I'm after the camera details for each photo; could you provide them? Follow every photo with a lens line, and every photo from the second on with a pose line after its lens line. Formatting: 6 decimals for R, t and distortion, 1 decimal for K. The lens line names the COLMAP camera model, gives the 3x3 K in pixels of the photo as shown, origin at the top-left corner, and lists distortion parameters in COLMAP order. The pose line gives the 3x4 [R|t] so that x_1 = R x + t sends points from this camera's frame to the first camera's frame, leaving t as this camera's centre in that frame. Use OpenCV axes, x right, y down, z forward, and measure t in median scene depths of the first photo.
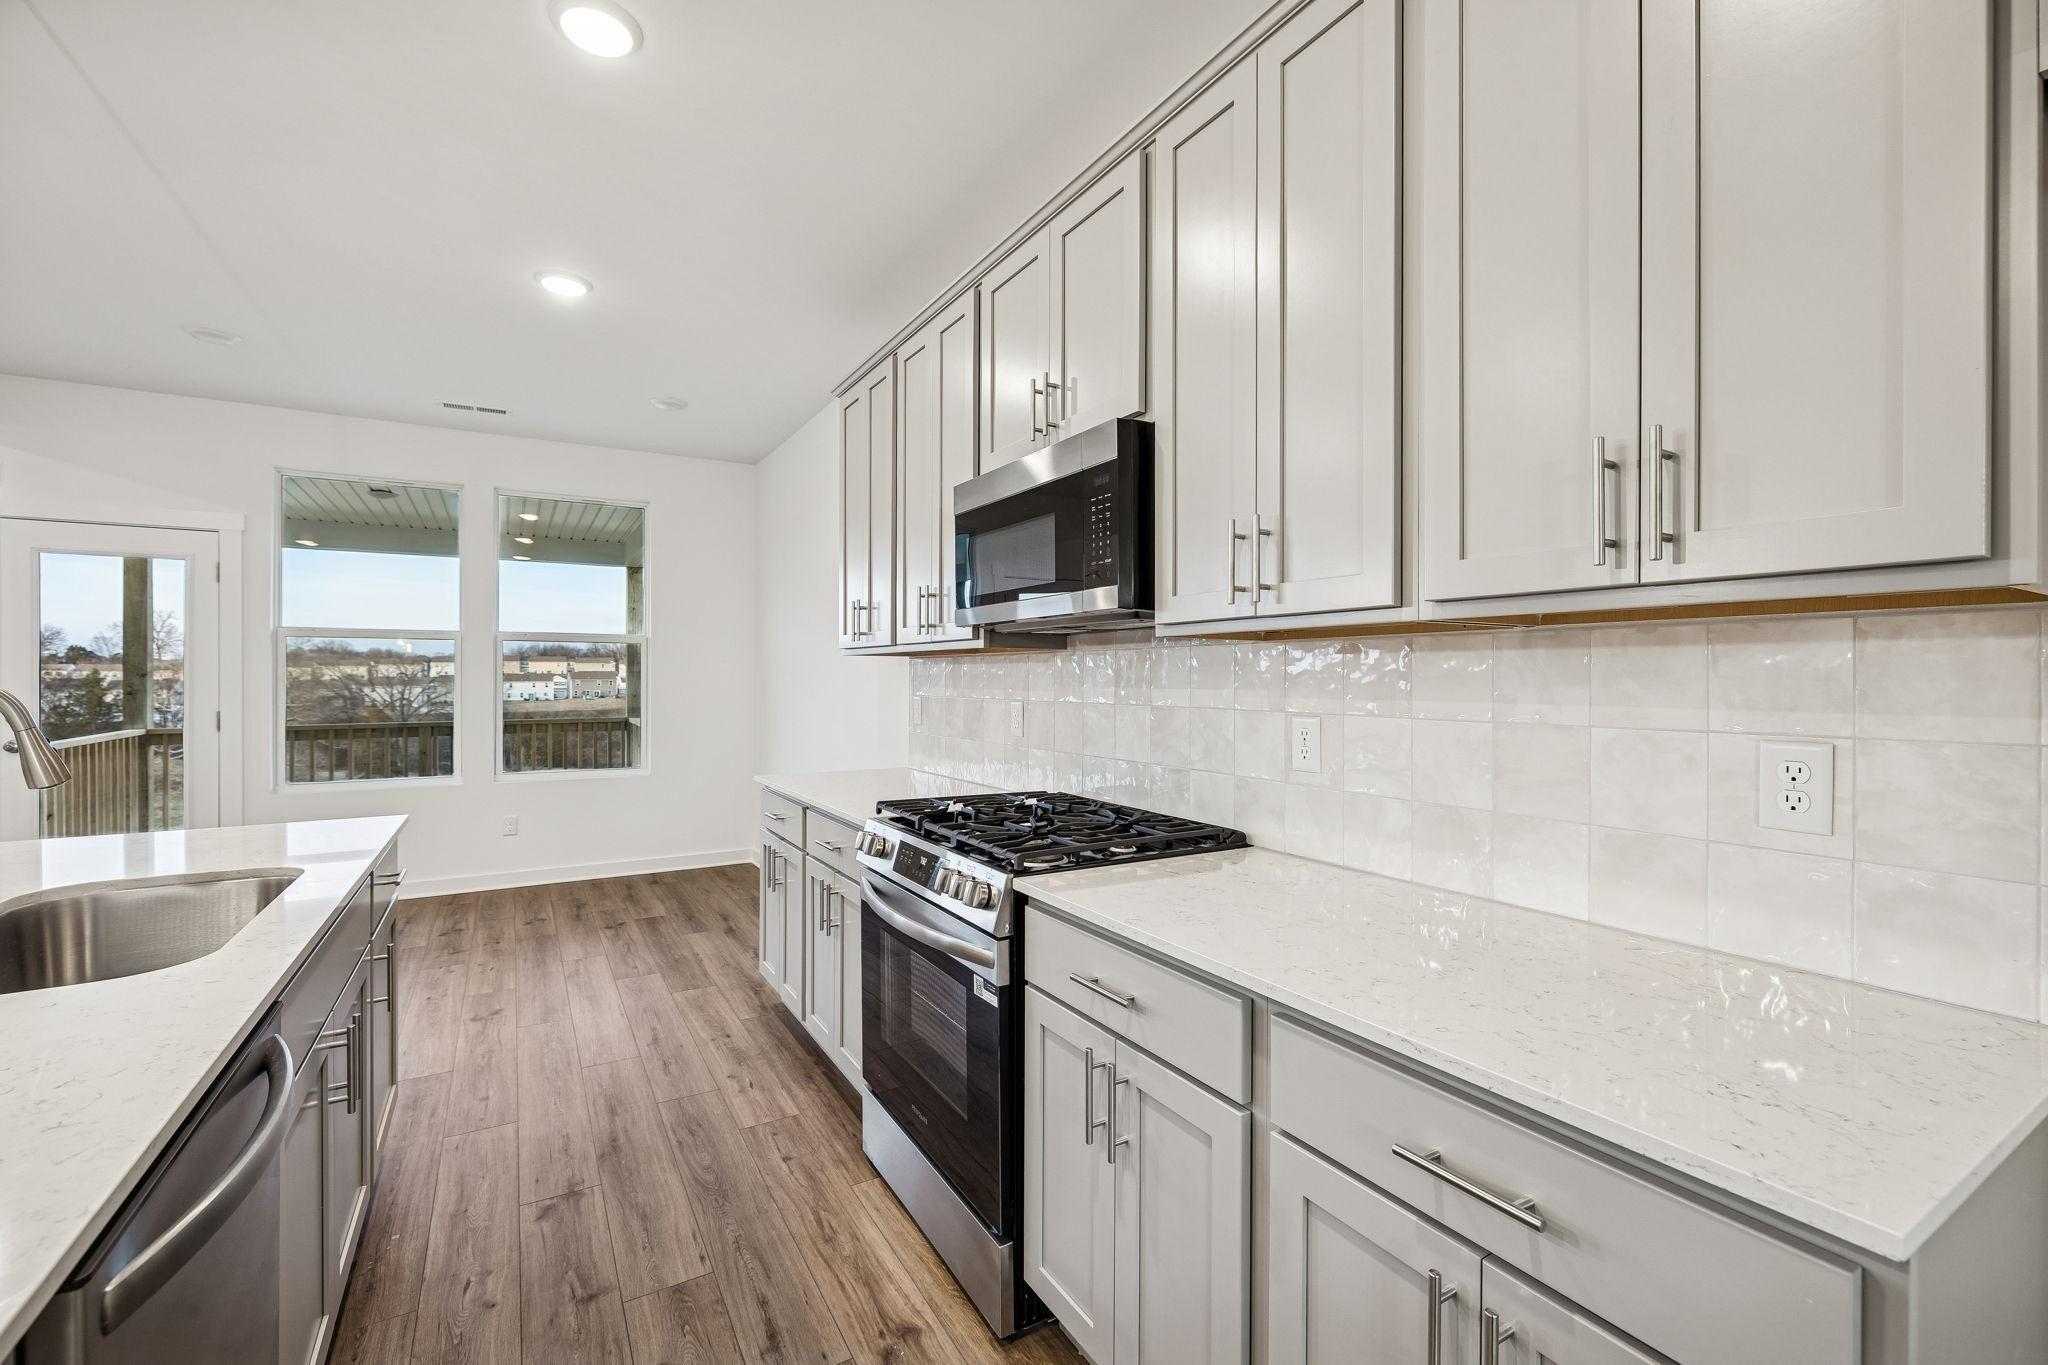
lens RADIAL K [[843.5, 0, 1024.1], [0, 843.5, 681.8], [0, 0, 1]] dist [0.003527, 0.000148]
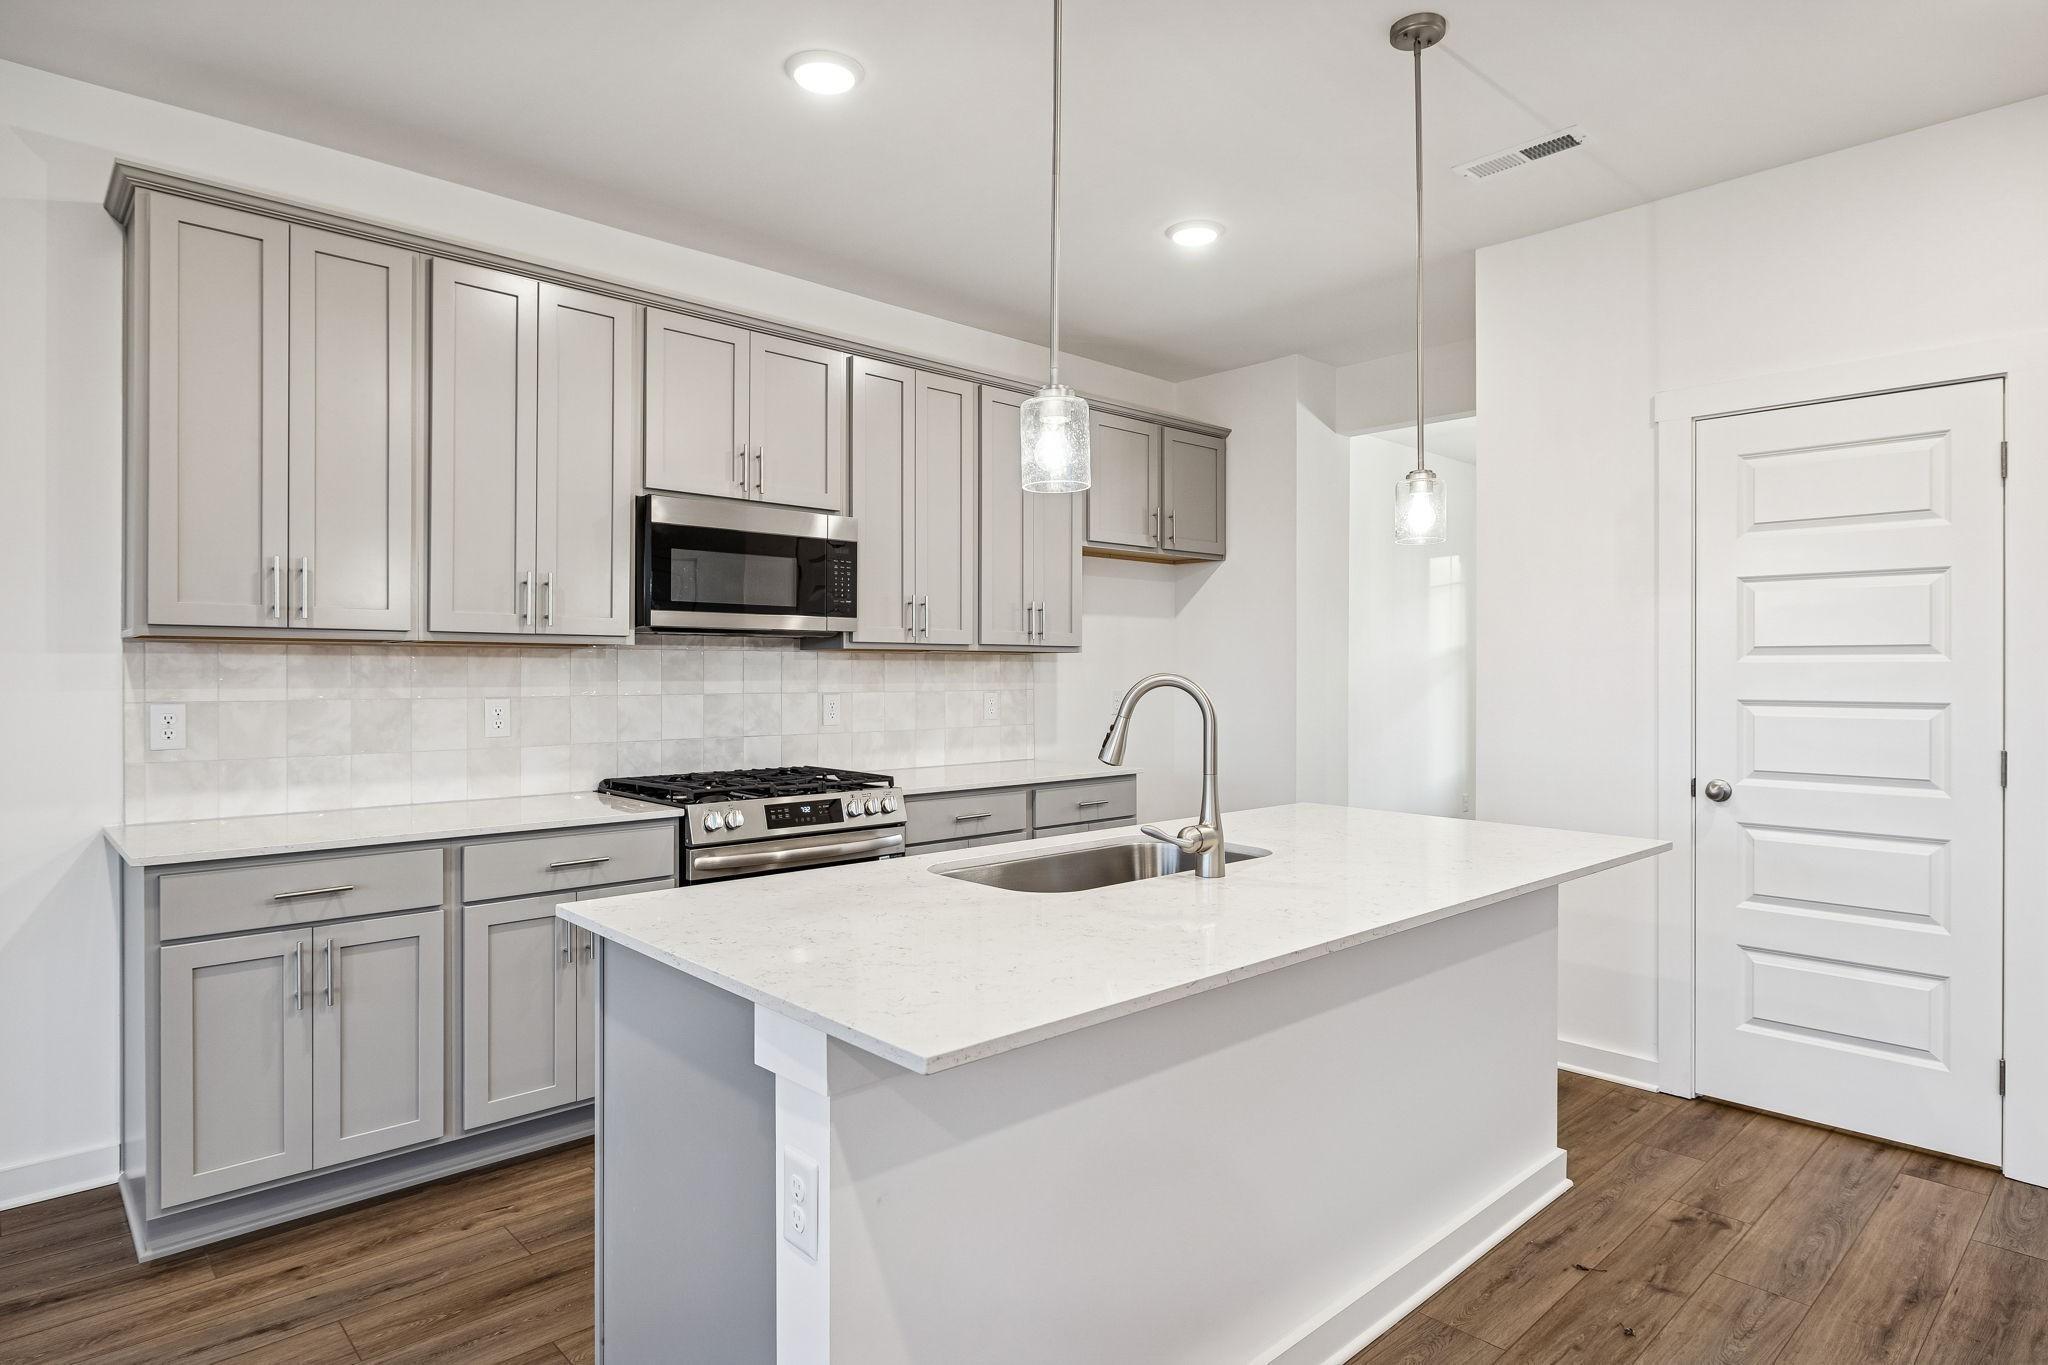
lens RADIAL K [[1127.8, 0, 1020.1], [0, 1127.8, 678.0], [0, 0, 1]] dist [-0.005337, 0.000080]
pose [[-0.203099, -0.012664, 0.979076, -1.765589], [-0.002207, 0.999920, 0.012476, -0.020051], [-0.979156, 0.000373, -0.203110, 0.934237]]
